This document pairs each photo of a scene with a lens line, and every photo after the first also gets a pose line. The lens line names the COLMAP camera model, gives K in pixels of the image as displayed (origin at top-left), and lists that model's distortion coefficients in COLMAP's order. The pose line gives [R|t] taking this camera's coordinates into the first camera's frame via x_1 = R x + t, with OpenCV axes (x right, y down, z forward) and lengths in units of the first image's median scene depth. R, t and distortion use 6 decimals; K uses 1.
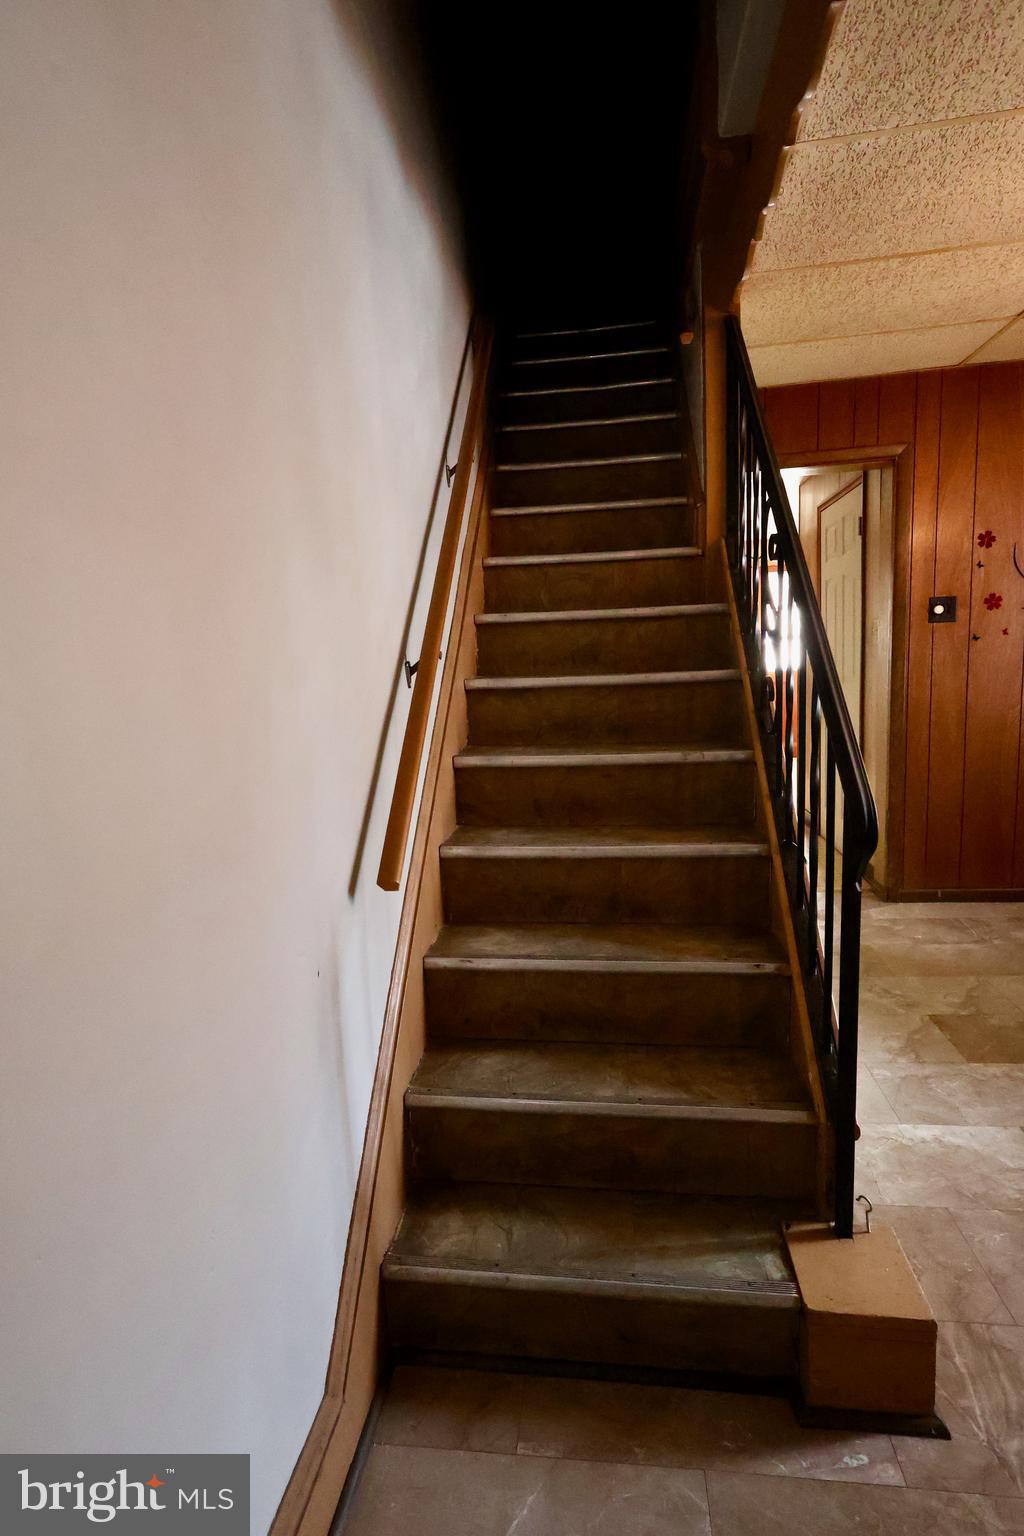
lens RADIAL K [[785.3, 0, 518.5], [0, 785.3, 760.3], [0, 0, 1]] dist [0.001570, 0.000172]
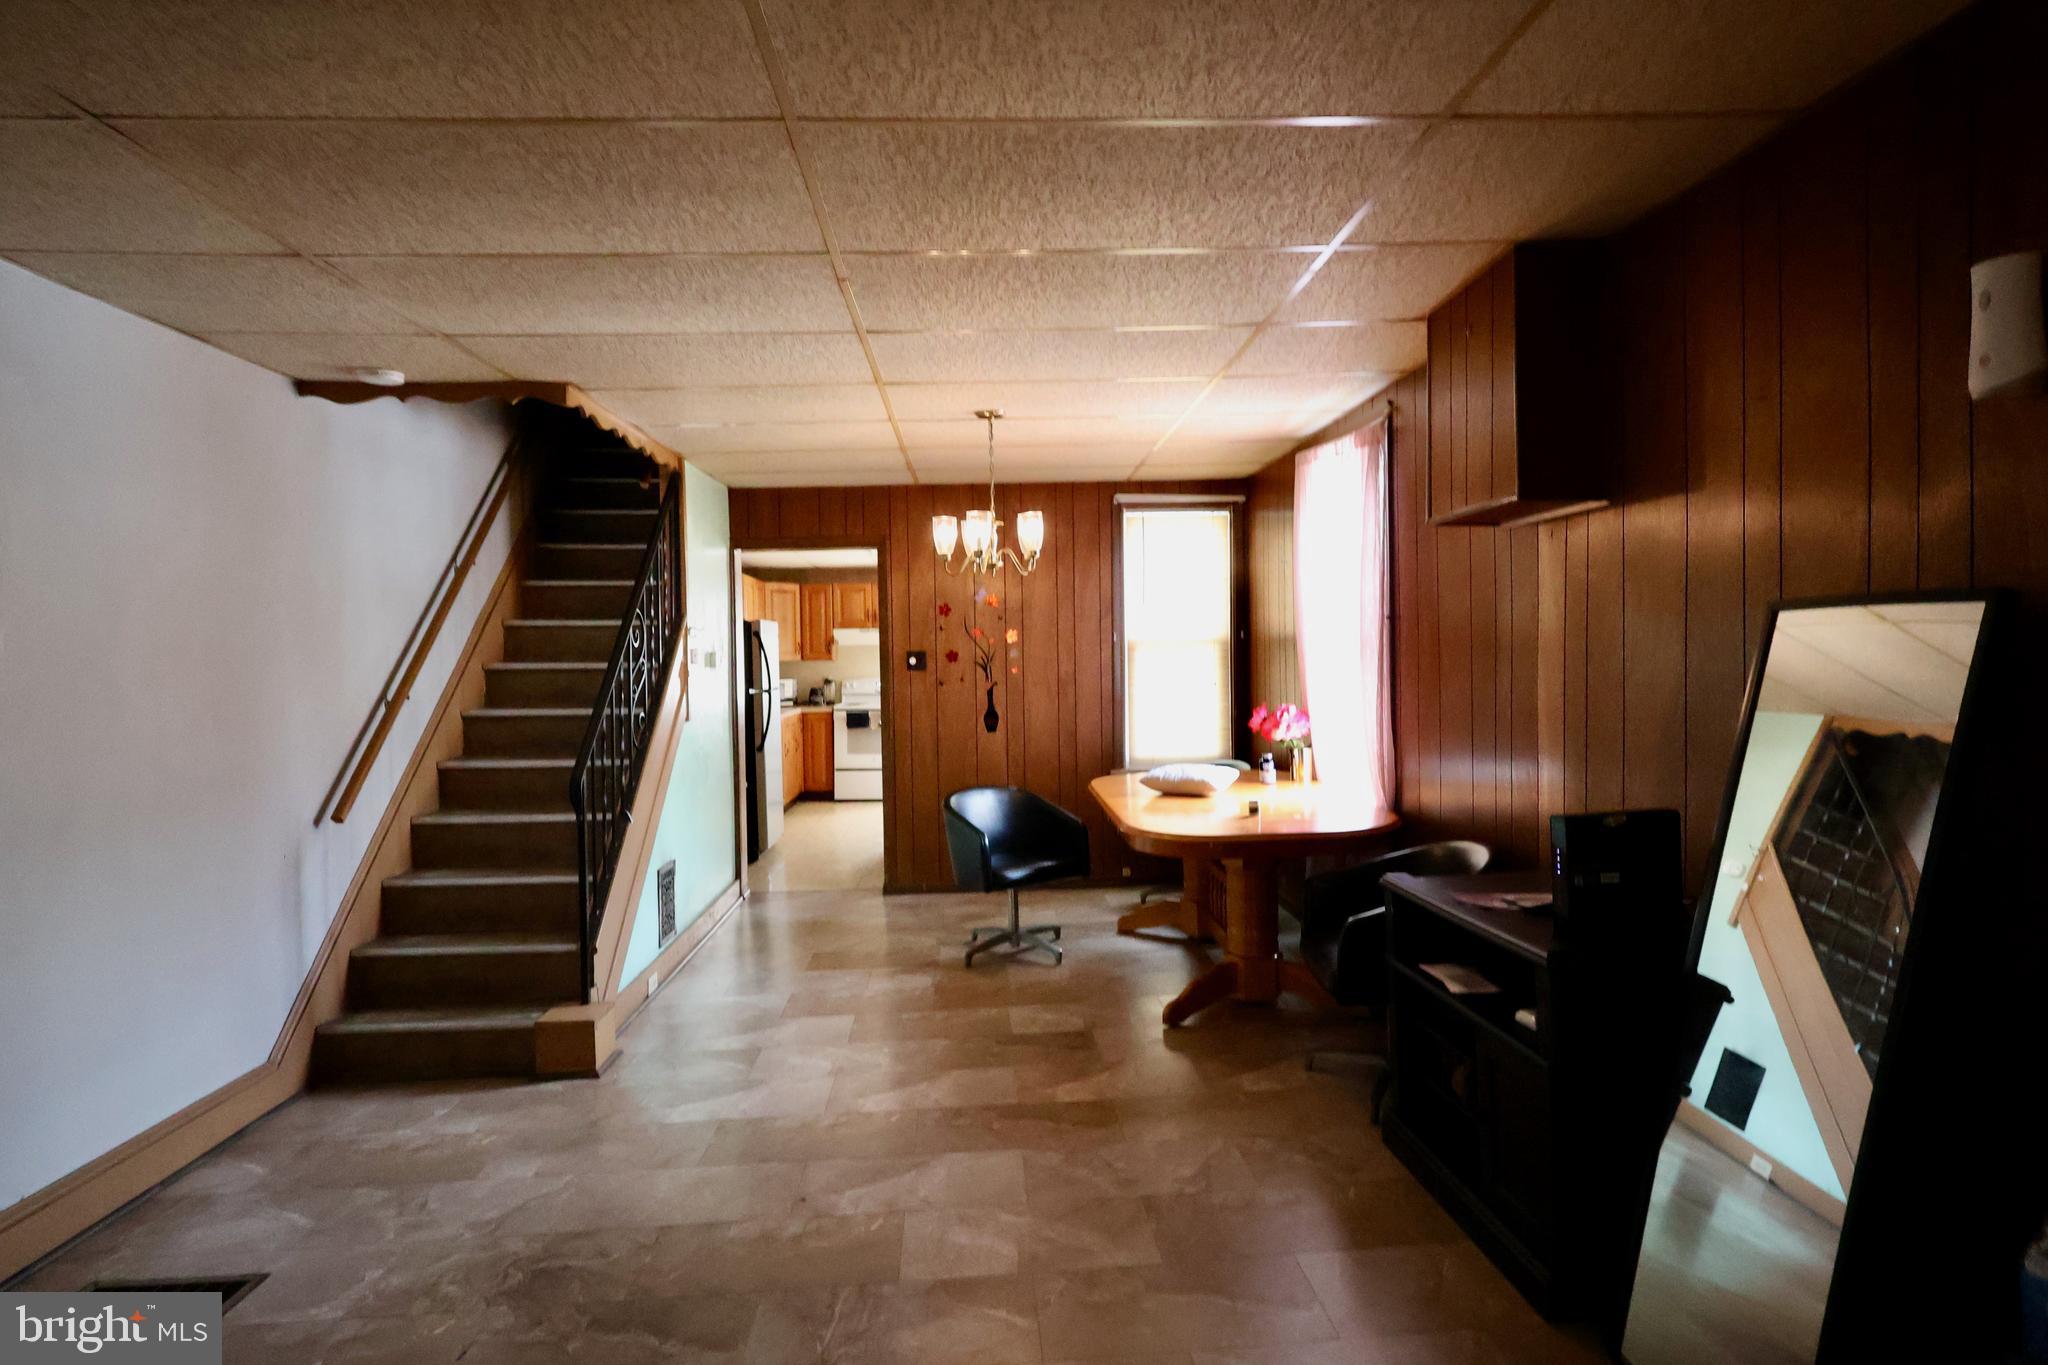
lens RADIAL K [[1047.1, 0, 1007.1], [0, 1047.1, 684.0], [0, 0, 1]] dist [0.001570, 0.000172]
pose [[0.983329, 0.024348, 0.180196, 0.398749], [-0.002883, 0.992958, -0.118433, 0.052533], [-0.181810, 0.115939, 0.976475, -0.748389]]
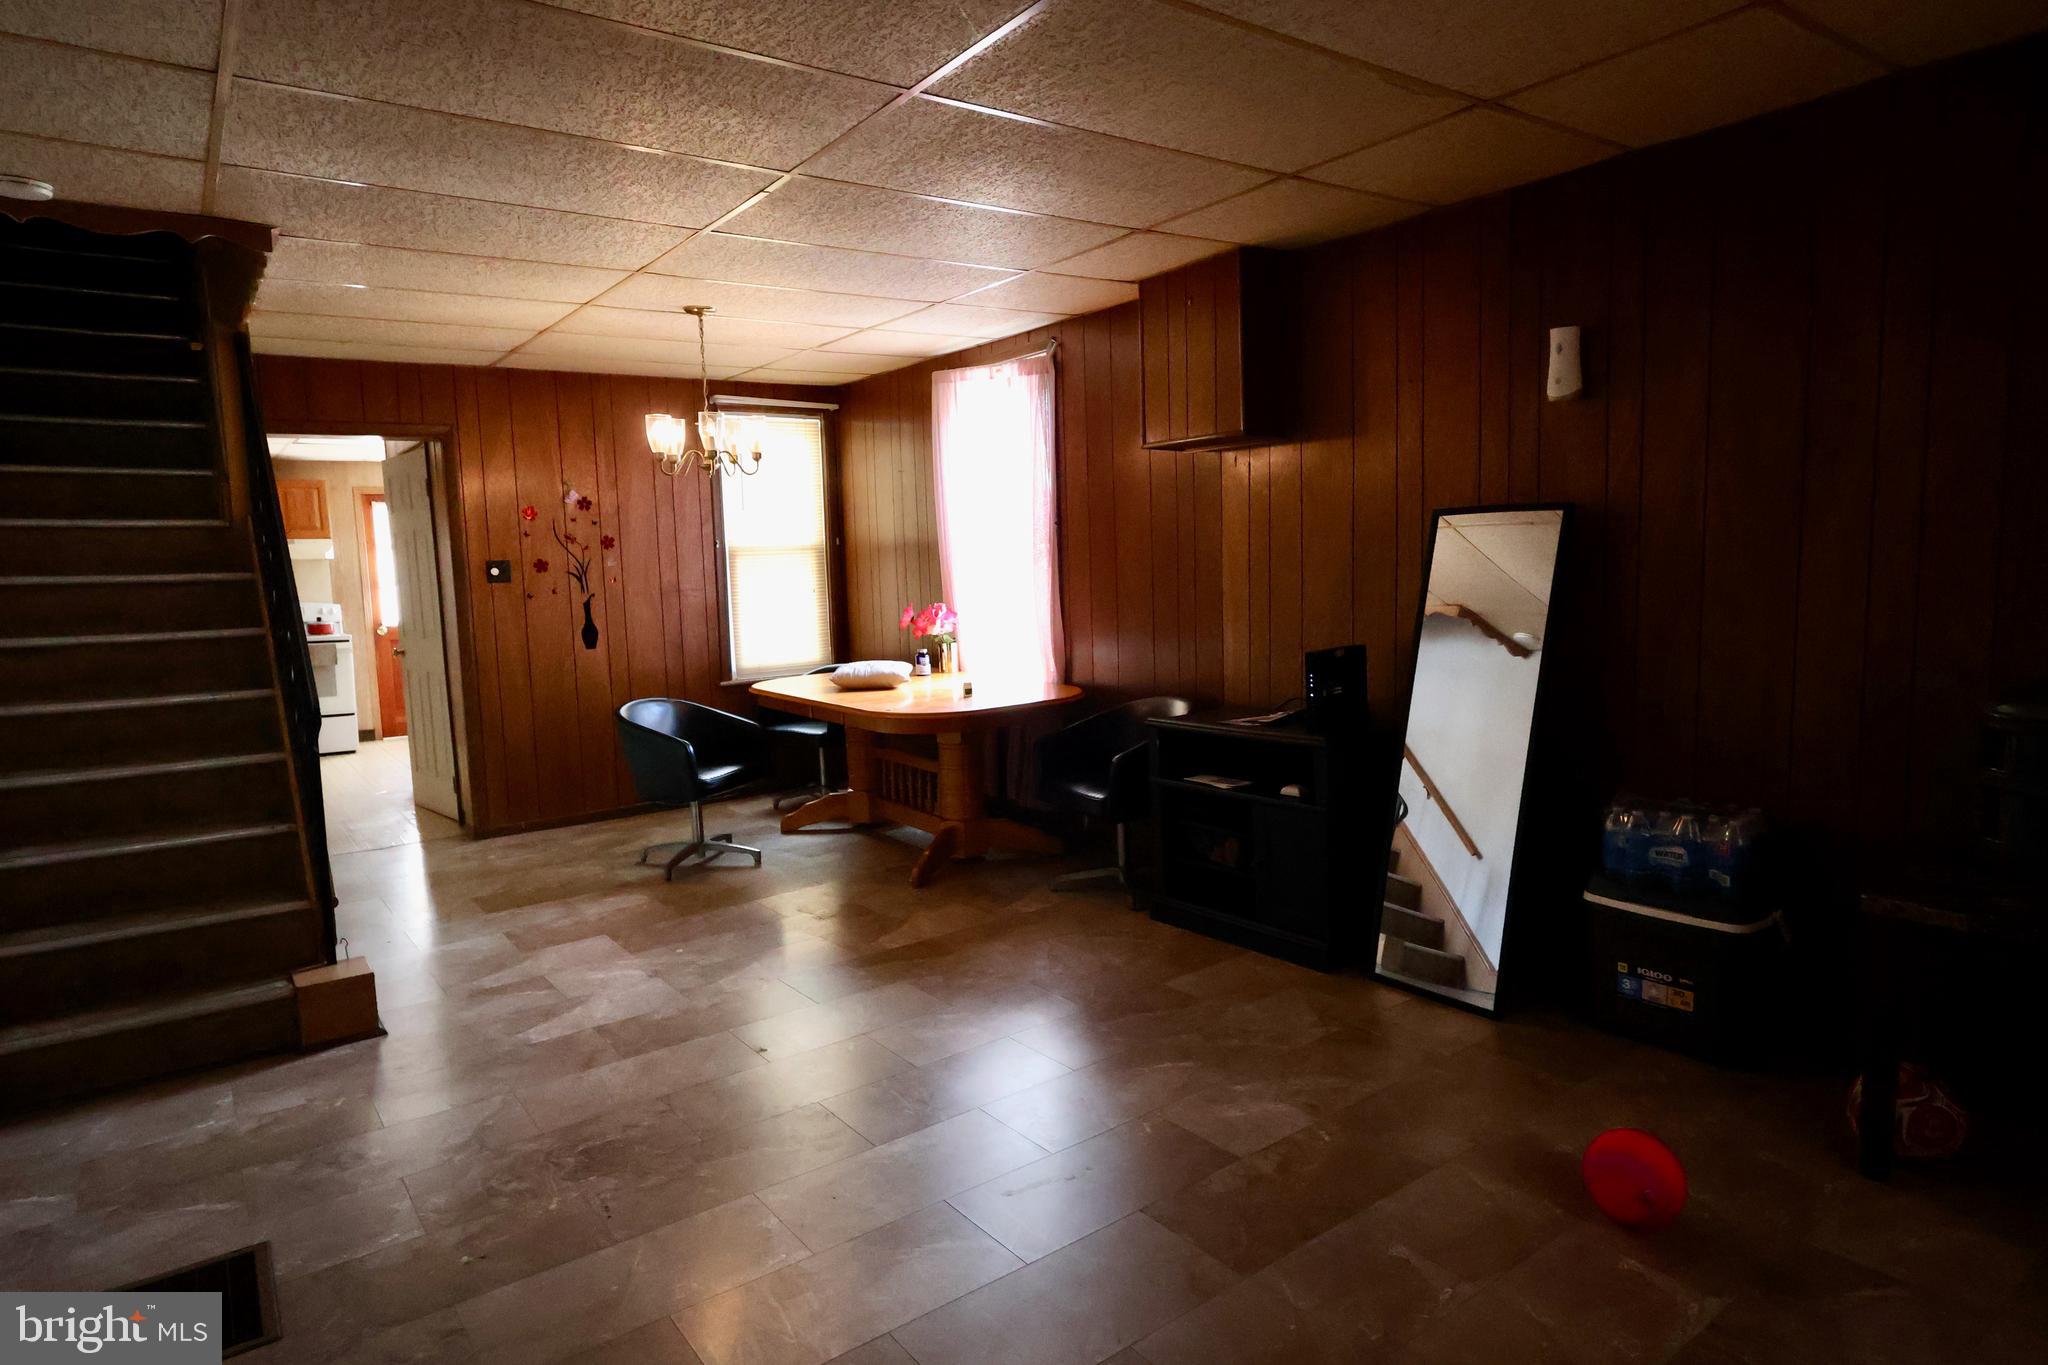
lens RADIAL K [[1174.5, 0, 1021.3], [0, 1174.5, 687.8], [0, 0, 1]] dist [0.003189, 0.000812]
pose [[0.727983, -0.050462, 0.683736, -0.083720], [0.091287, 0.995542, -0.023720, 0.089072], [-0.679491, 0.079684, 0.729344, -0.778772]]
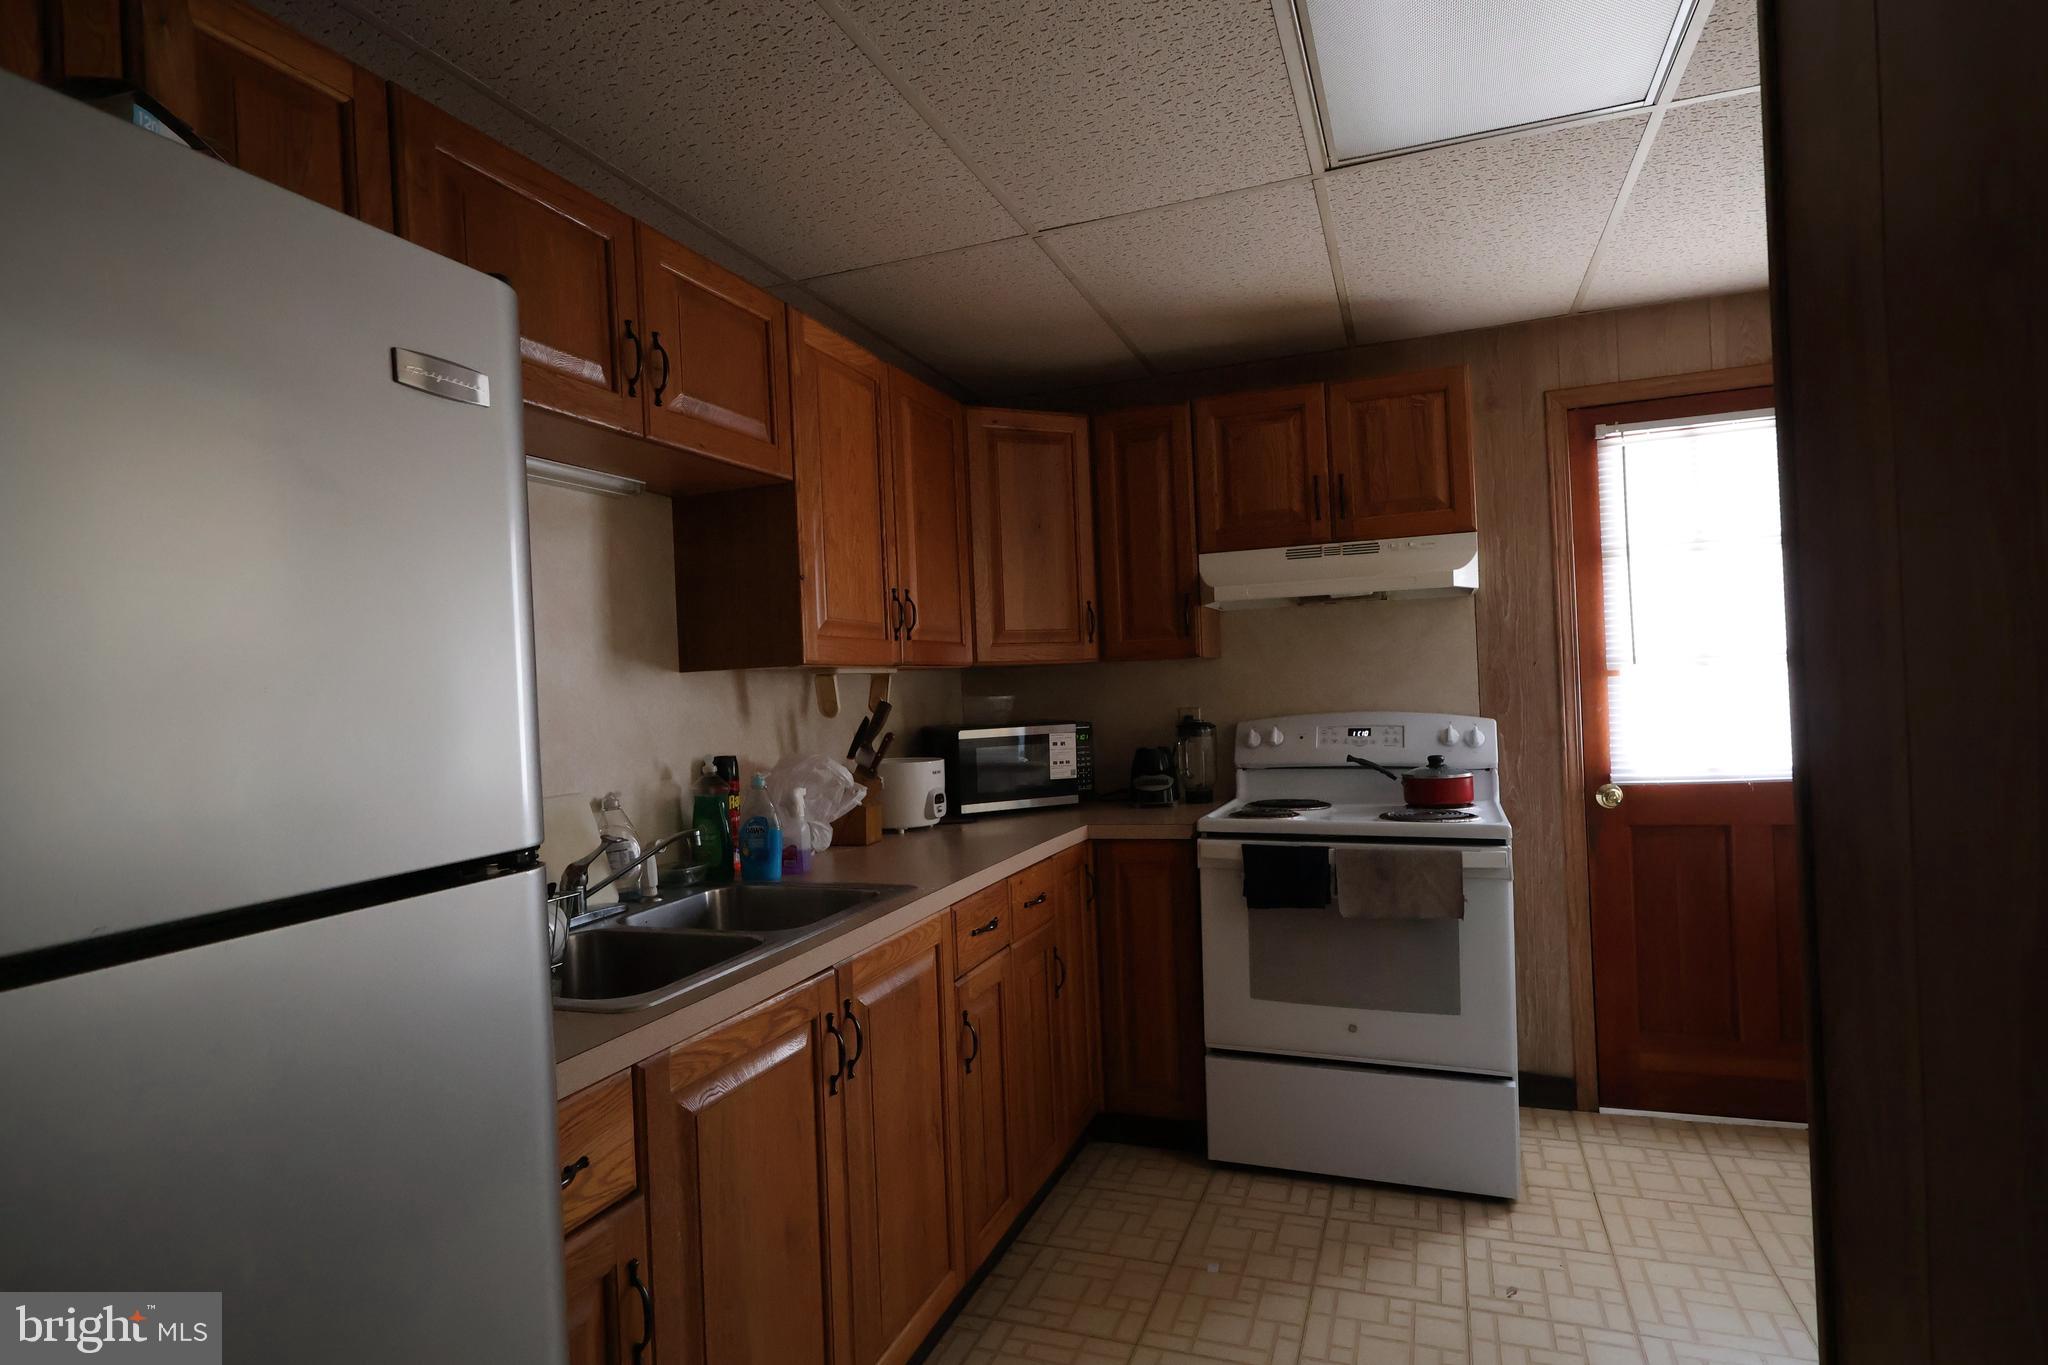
lens RADIAL K [[1122.7, 0, 1024.2], [0, 1122.7, 689.4], [0, 0, 1]] dist [0.000480, -0.000052]
pose [[0.977939, -0.001001, -0.208887, 0.511180], [-0.024189, 0.992719, -0.118001, -0.251096], [0.207484, 0.120451, 0.970794, 1.505447]]
